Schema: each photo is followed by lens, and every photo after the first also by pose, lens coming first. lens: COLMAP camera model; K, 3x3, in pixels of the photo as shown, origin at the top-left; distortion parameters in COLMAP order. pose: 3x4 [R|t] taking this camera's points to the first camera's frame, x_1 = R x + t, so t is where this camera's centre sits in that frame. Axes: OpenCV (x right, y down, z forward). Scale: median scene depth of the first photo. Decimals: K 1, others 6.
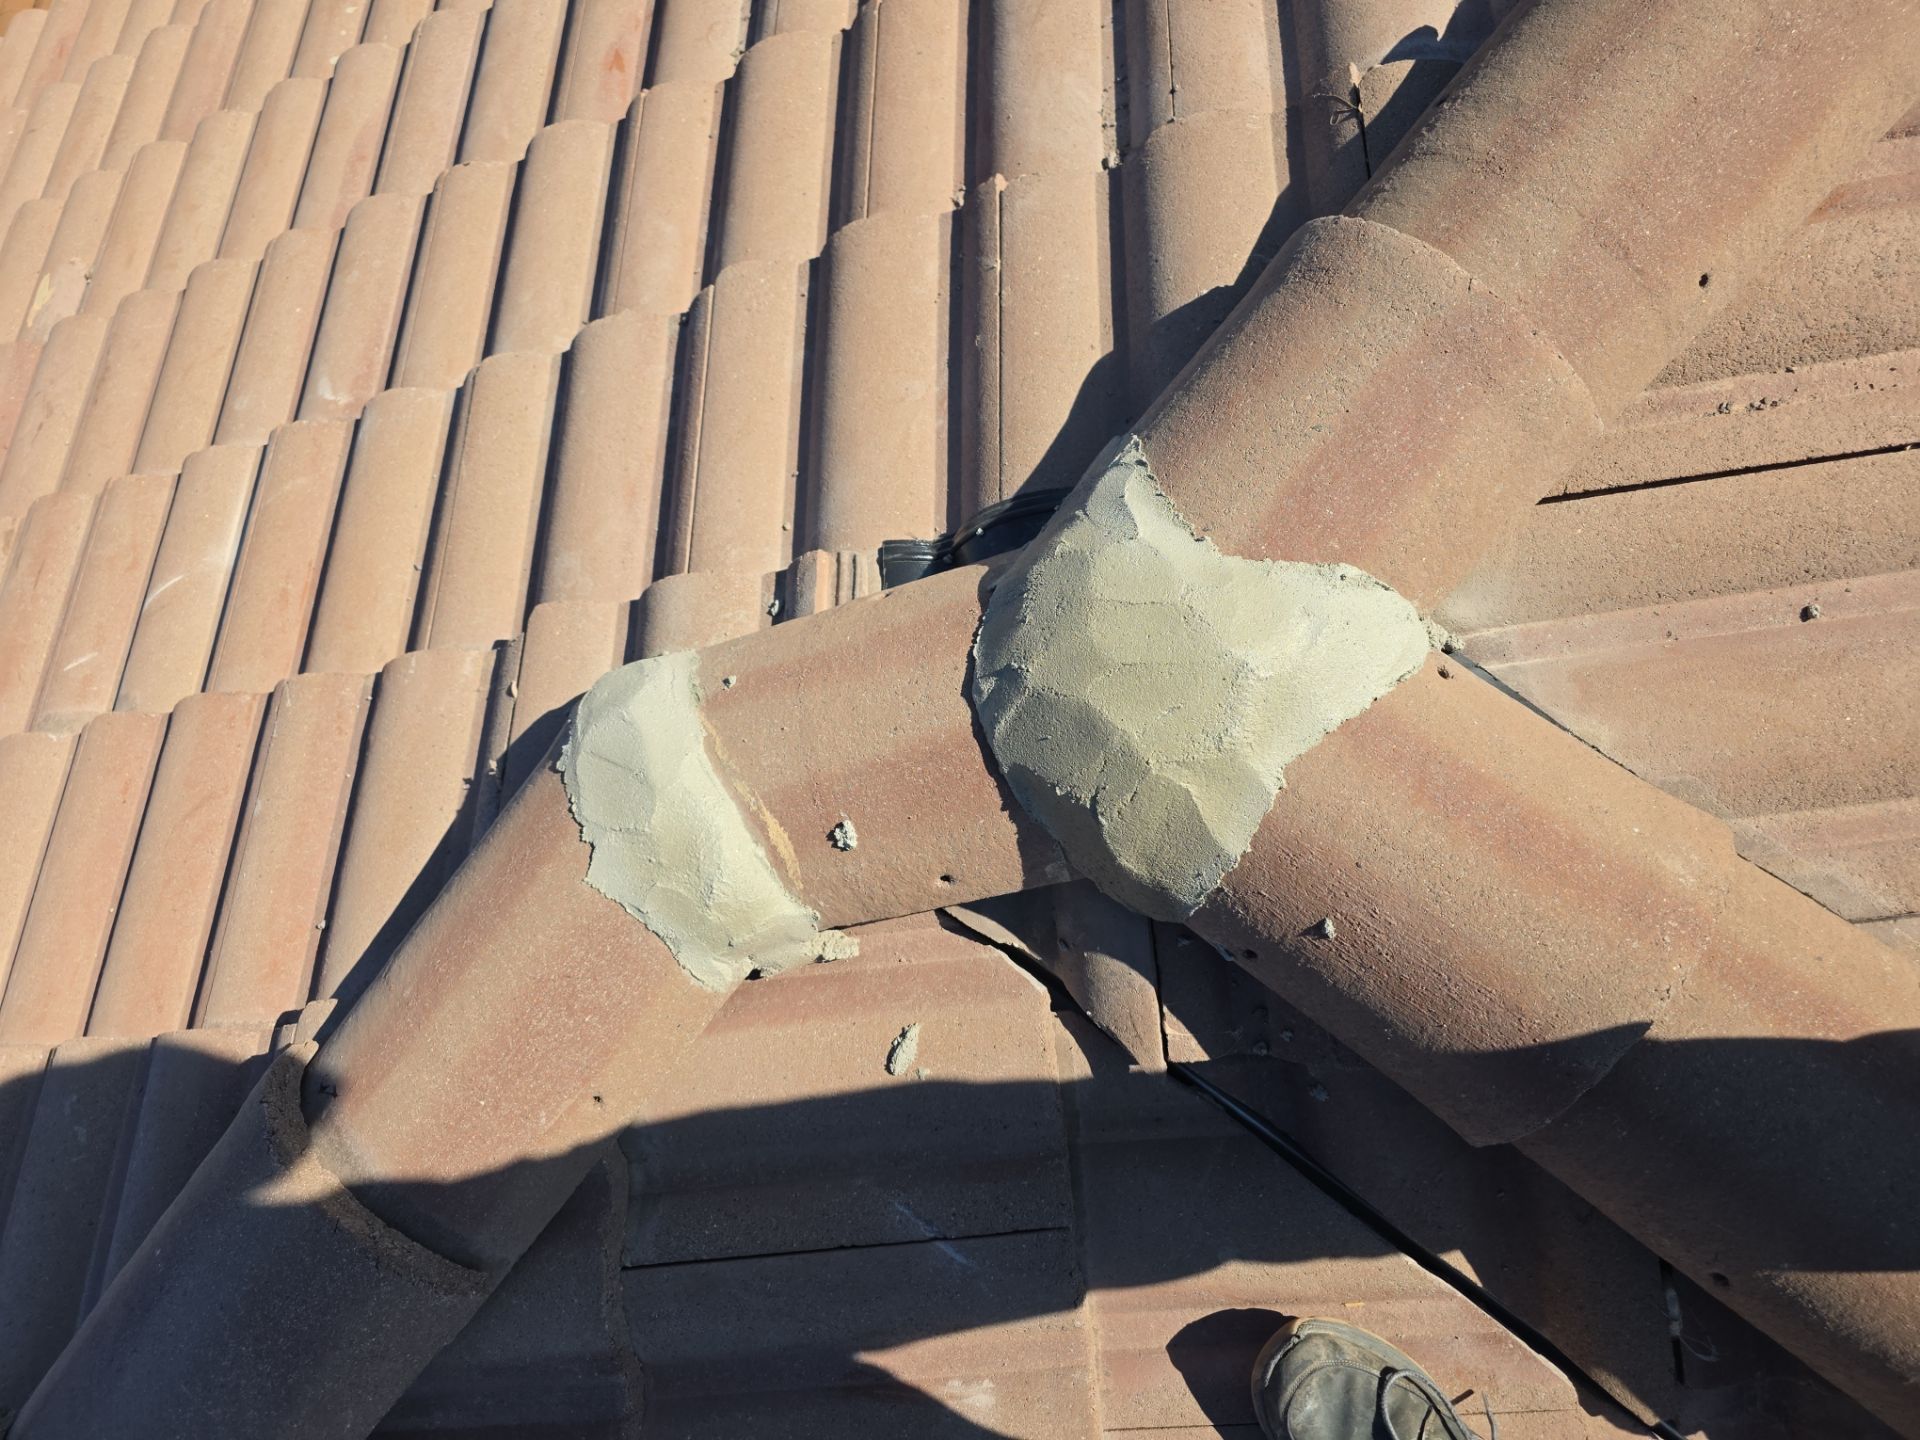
lens RADIAL K [[1336.0, 0, 960.0], [0, 1336.0, 720.0], [0, 0, 1]] dist [0.090397, -0.091956]
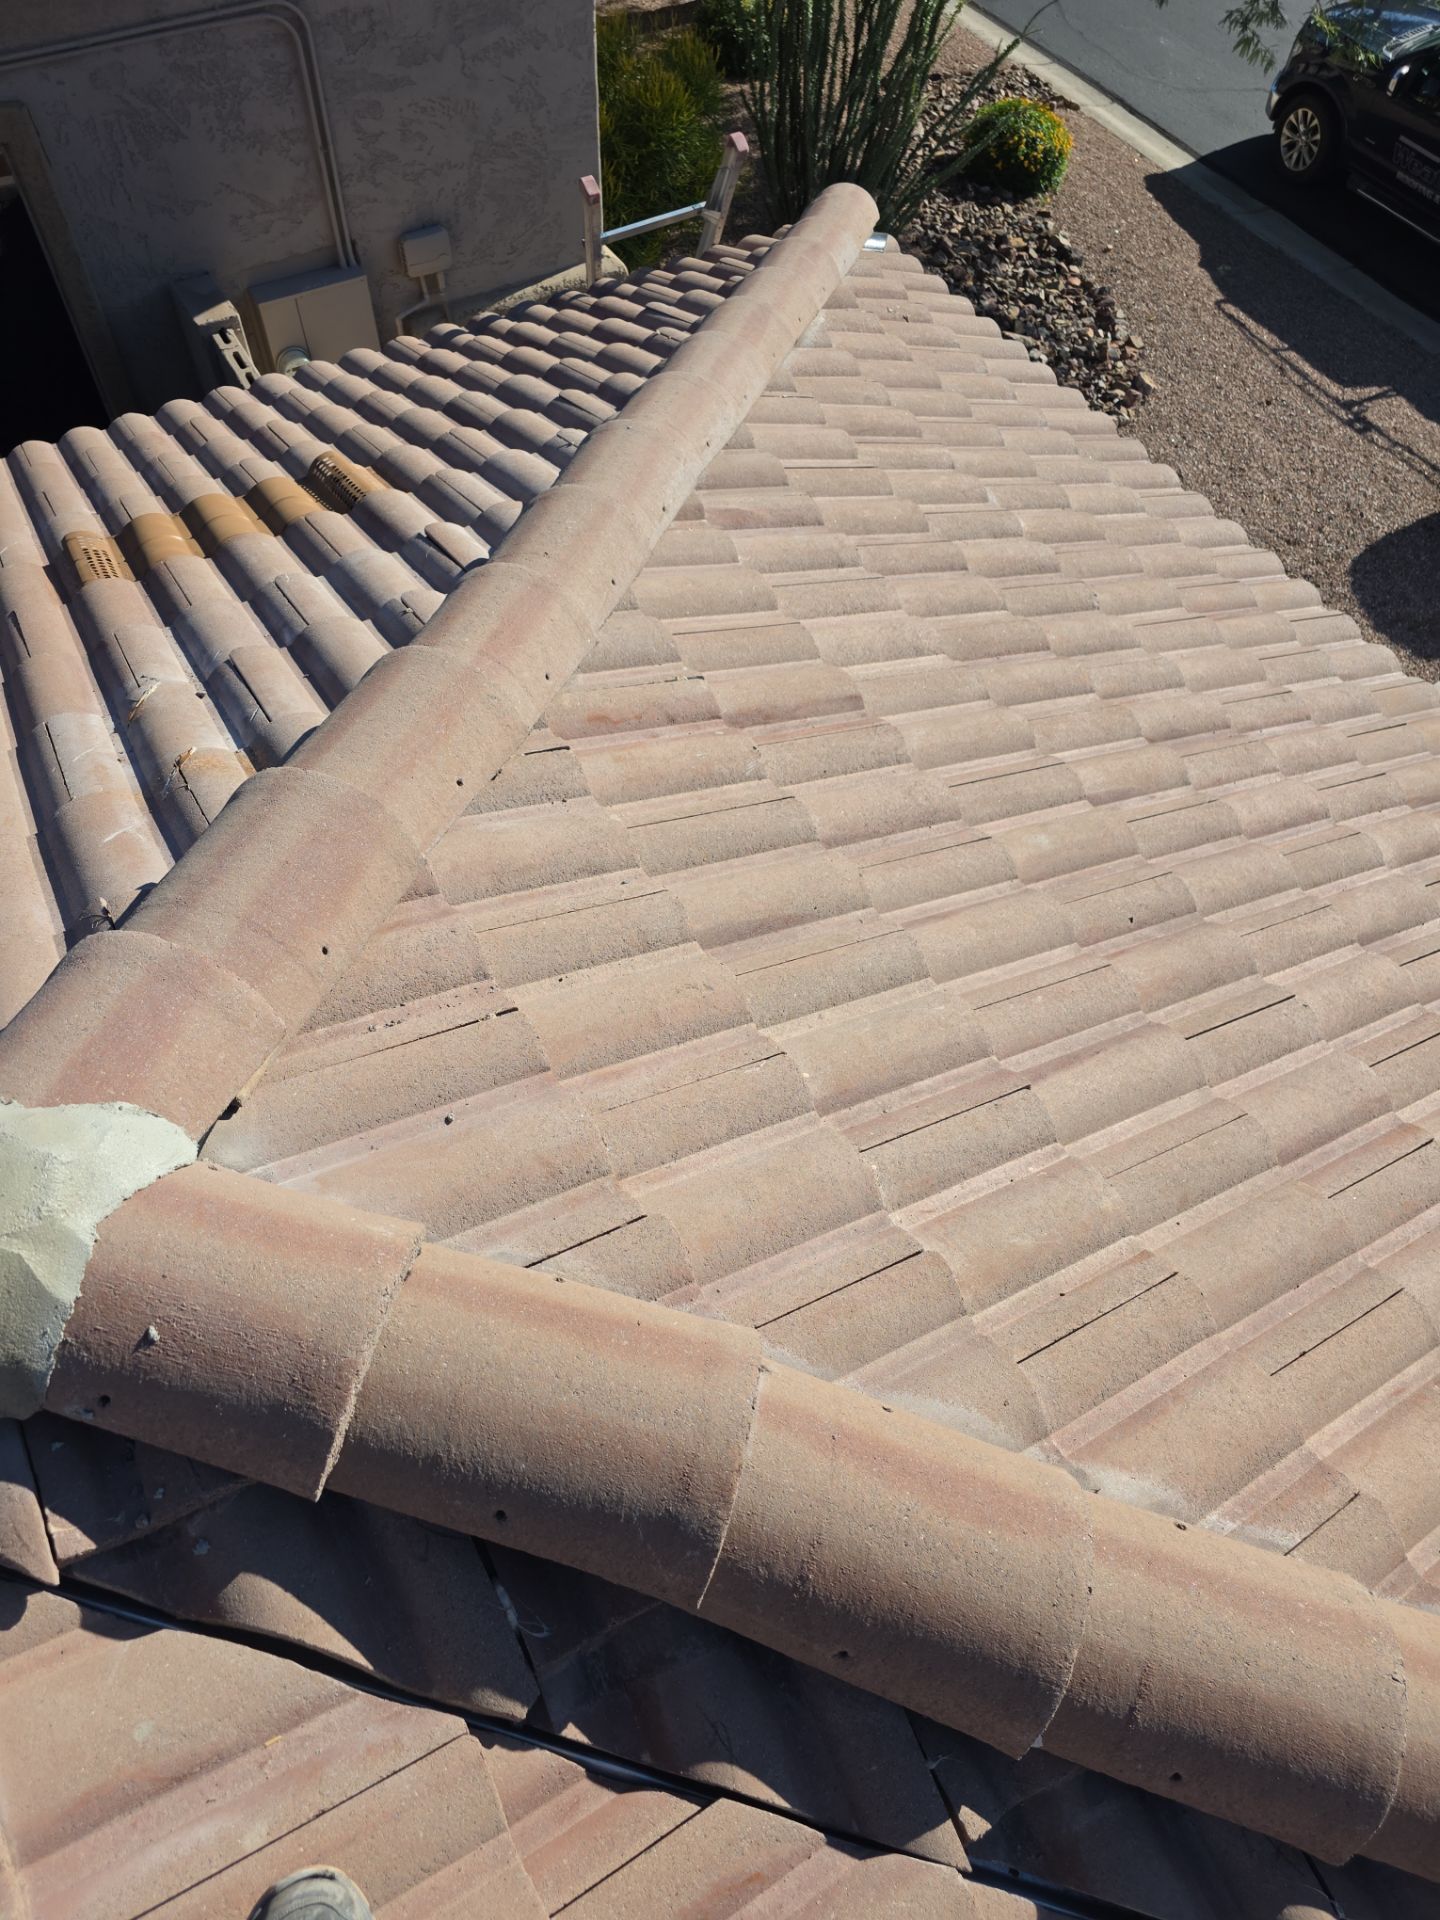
lens RADIAL K [[1336.0, 0, 725.2], [0, 1336.0, 936.5], [0, 0, 1]] dist [0.090397, -0.091956]
pose [[0.829885, -0.068319, 0.553737, 0.022038], [0.383136, 0.791250, -0.476583, 0.697936], [-0.405584, 0.607665, 0.682821, -0.399275]]
